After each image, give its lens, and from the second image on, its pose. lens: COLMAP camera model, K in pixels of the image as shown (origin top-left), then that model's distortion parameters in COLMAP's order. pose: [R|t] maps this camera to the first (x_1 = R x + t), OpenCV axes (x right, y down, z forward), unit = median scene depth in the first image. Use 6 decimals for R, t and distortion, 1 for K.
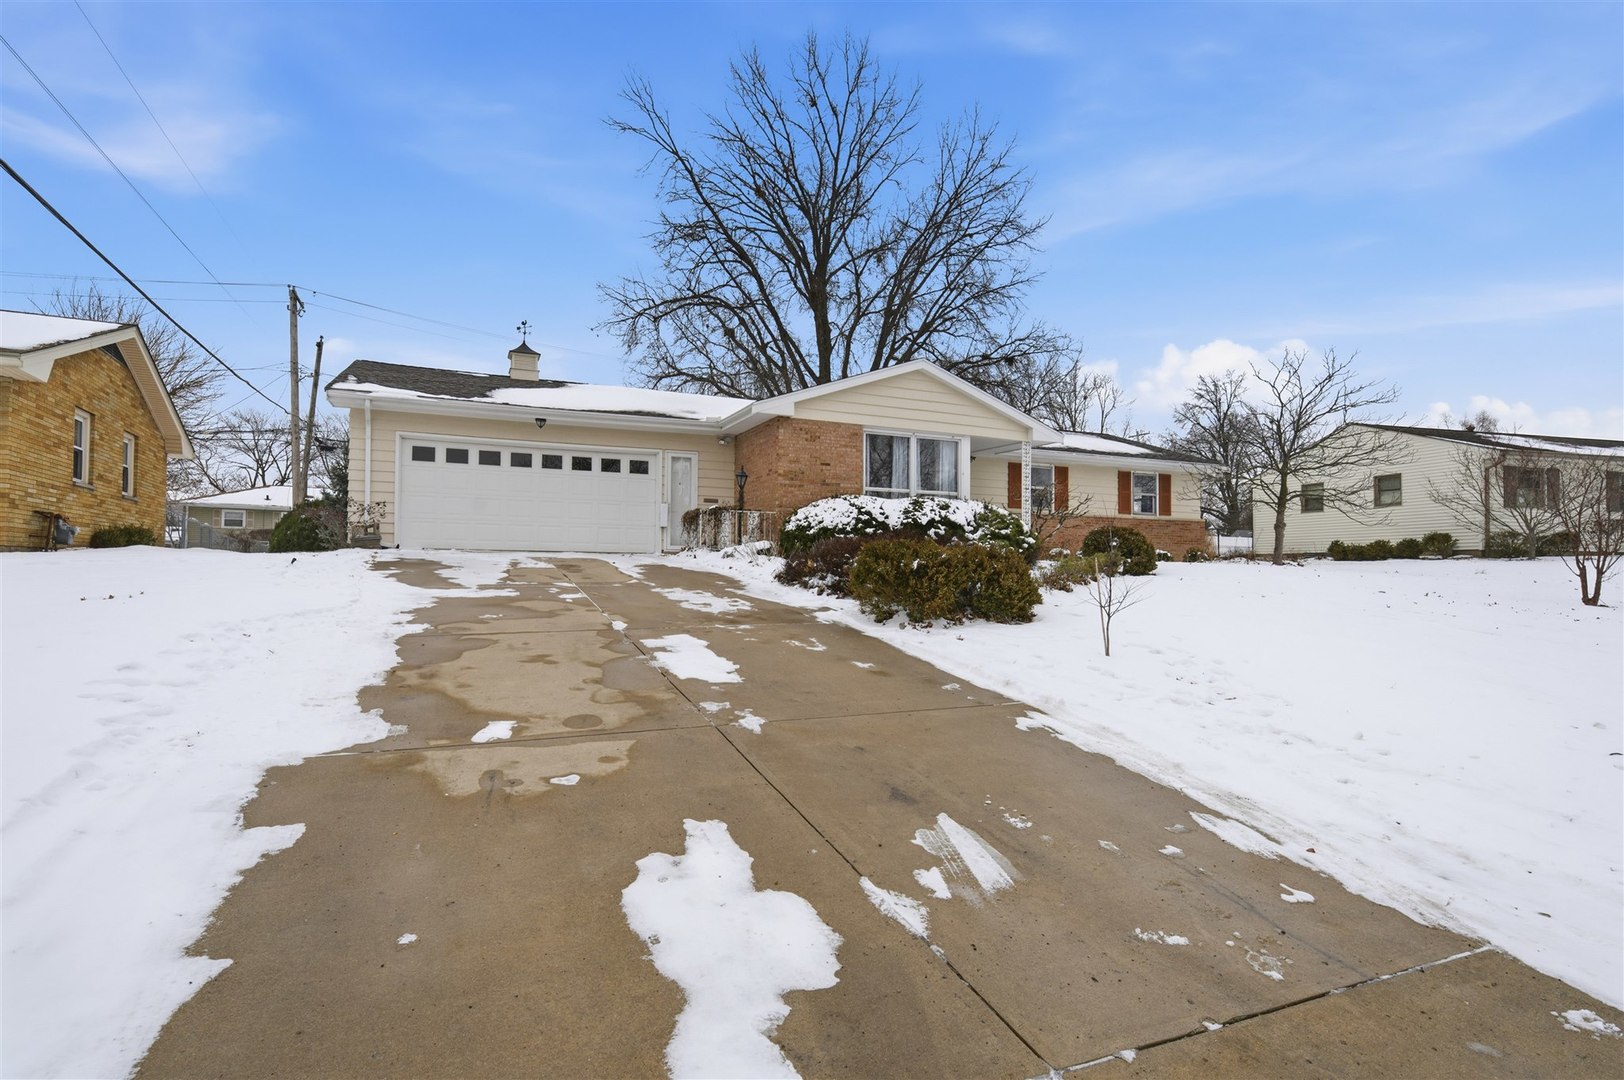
lens RADIAL K [[833.7, 0, 810.0], [0, 833.7, 548.5], [0, 0, 1]] dist [0.006283, 0.000115]
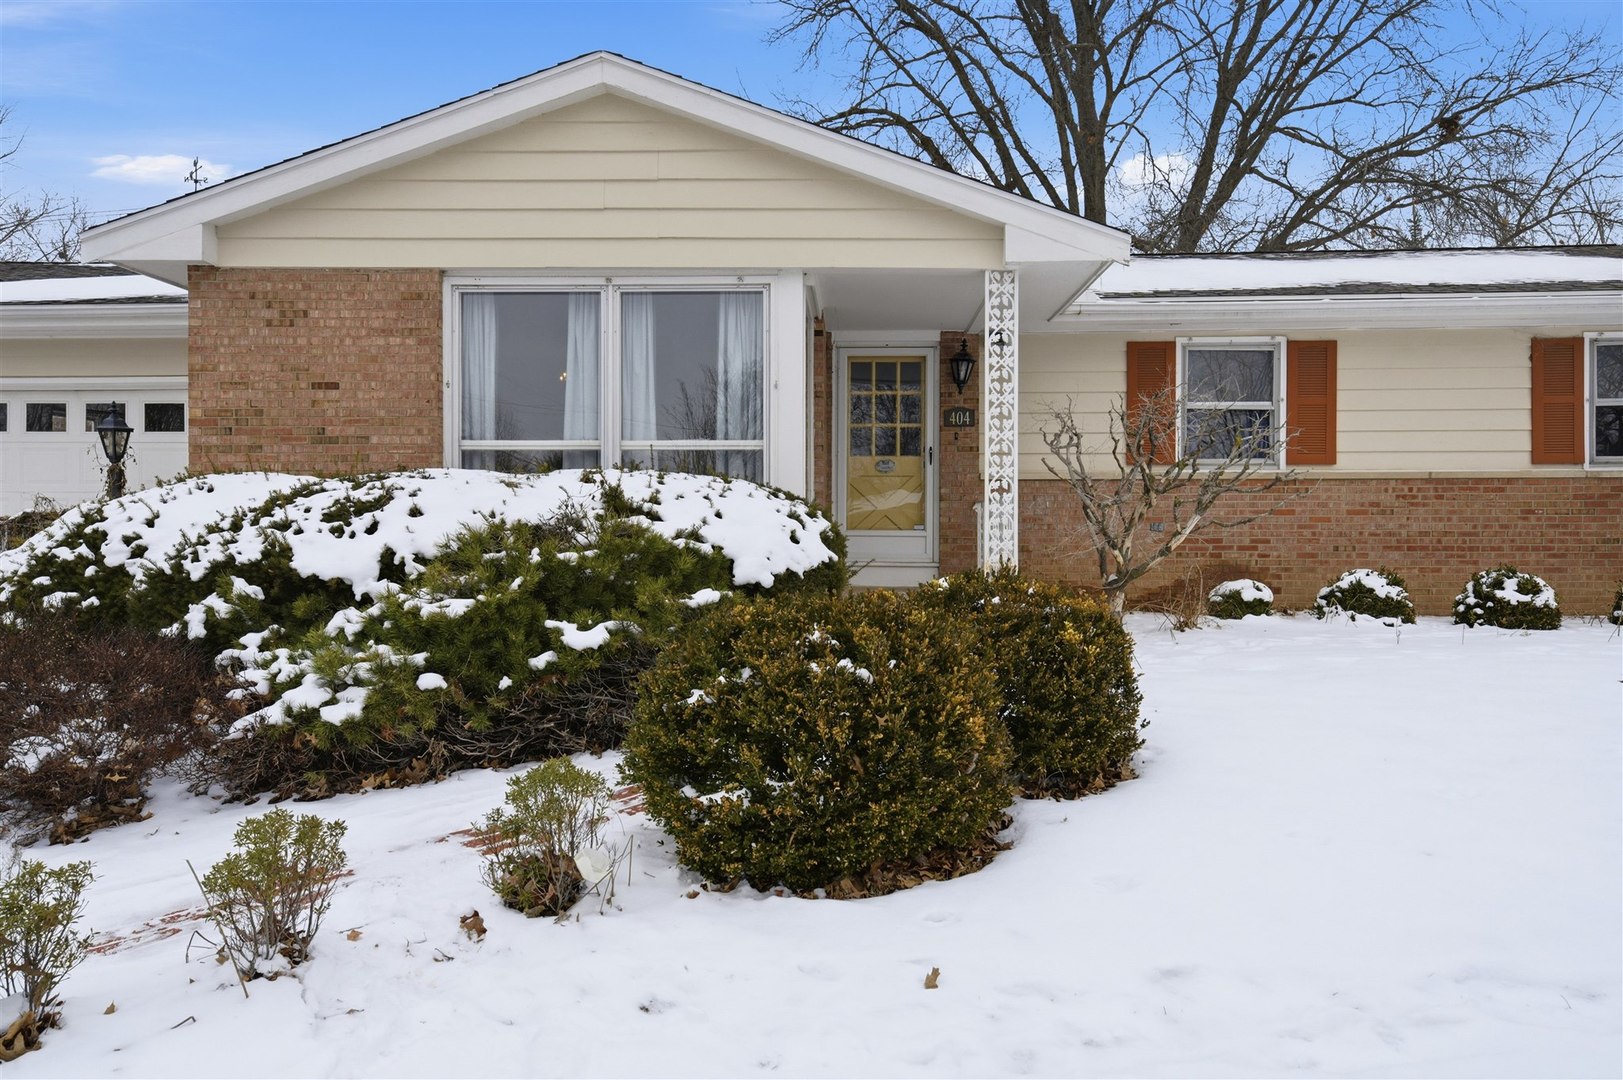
lens RADIAL K [[1065.1, 0, 820.8], [0, 1065.1, 543.4], [0, 0, 1]] dist [0.026949, 0.003242]
pose [[0.899657, -0.004761, -0.436571, 0.400346], [0.021075, 0.999248, 0.032534, -0.039922], [0.436088, -0.038470, 0.899081, 0.632115]]
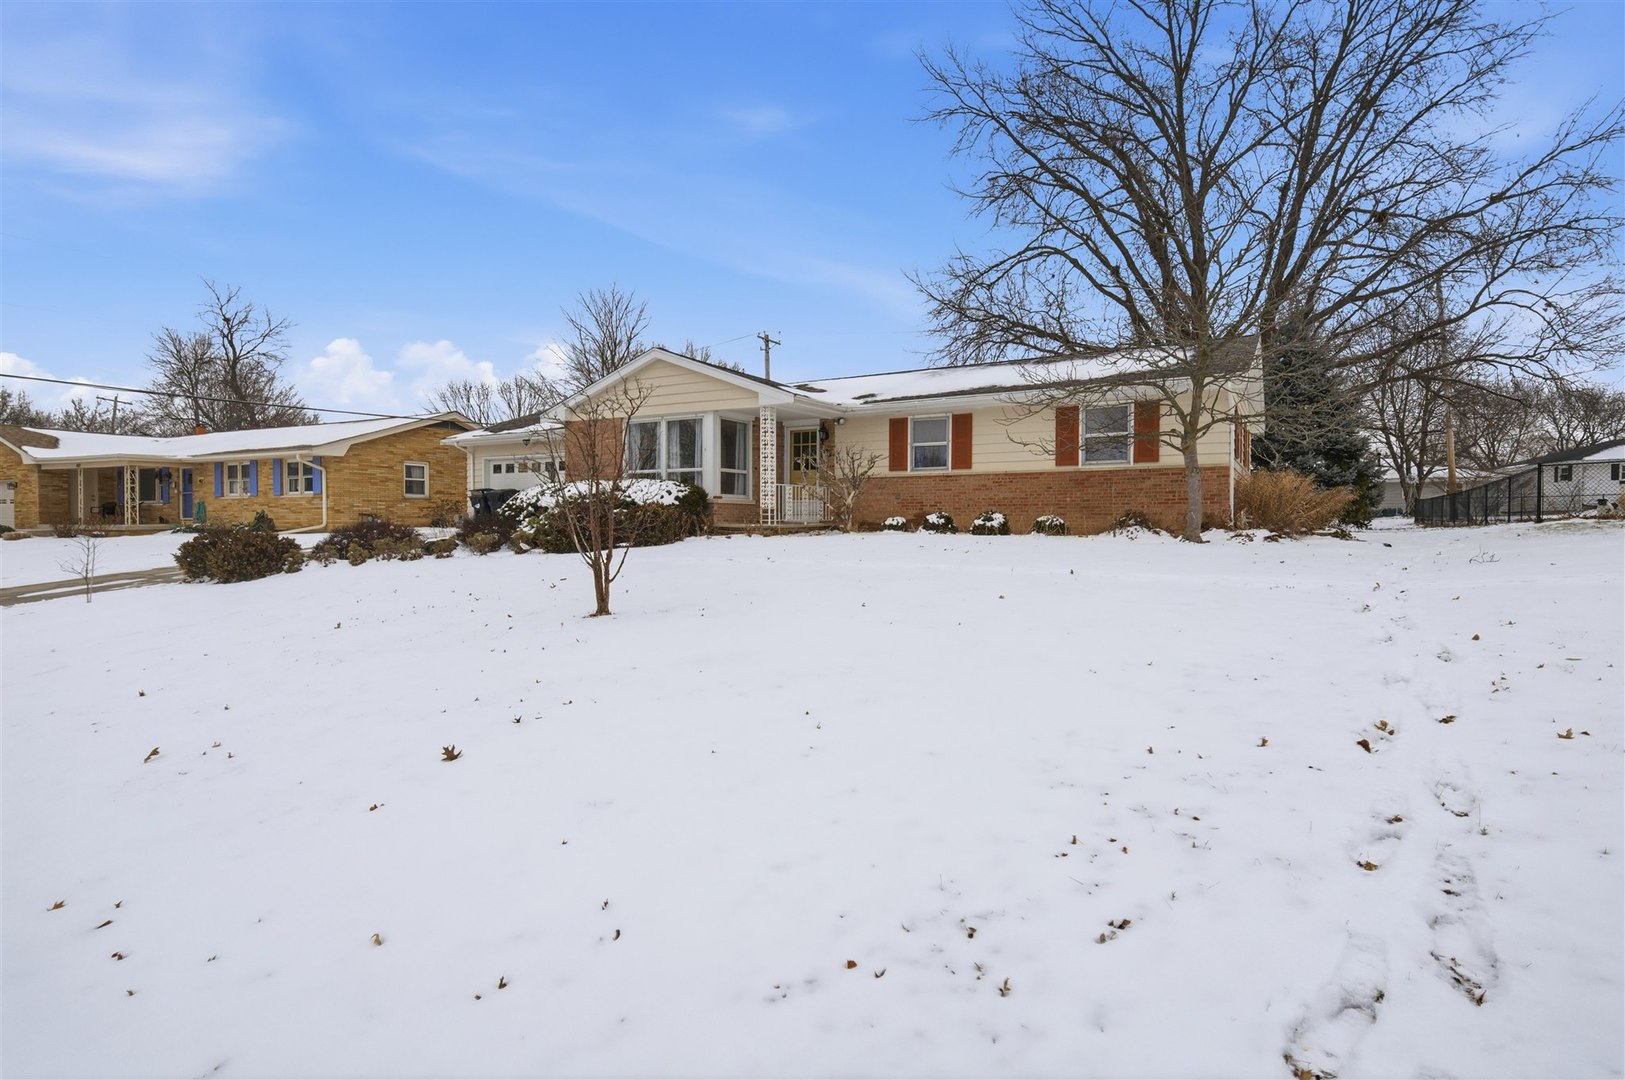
lens RADIAL K [[834.2, 0, 829.7], [0, 834.2, 543.4], [0, 0, 1]] dist [0.006283, 0.000115]
pose [[0.583429, 0.008754, -0.812117, 1.138136], [0.026660, 0.999197, 0.029923, -0.000899], [0.811726, -0.039109, 0.582727, 0.537111]]
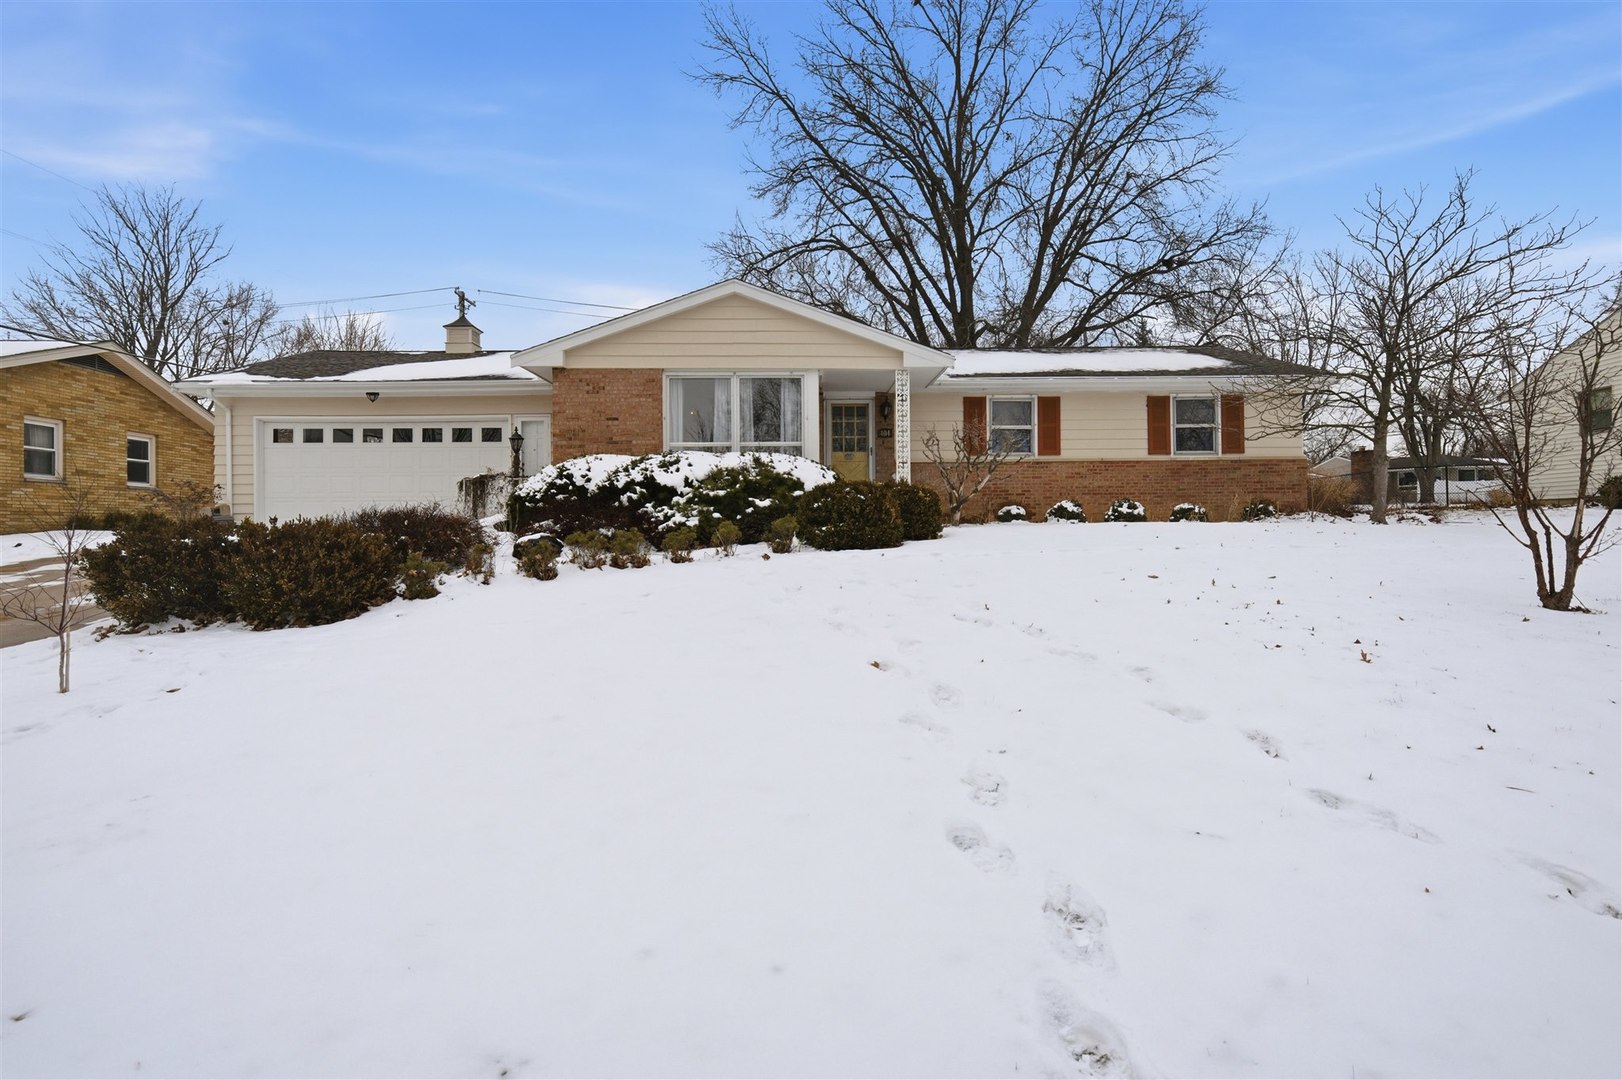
lens RADIAL K [[832.6, 0, 818.9], [0, 832.6, 538.2], [0, 0, 1]] dist [0.006283, 0.000115]
pose [[0.921872, -0.014005, -0.387242, 0.513706], [0.028810, 0.999058, 0.032454, -0.000659], [0.386423, -0.041075, 0.921407, 0.275579]]
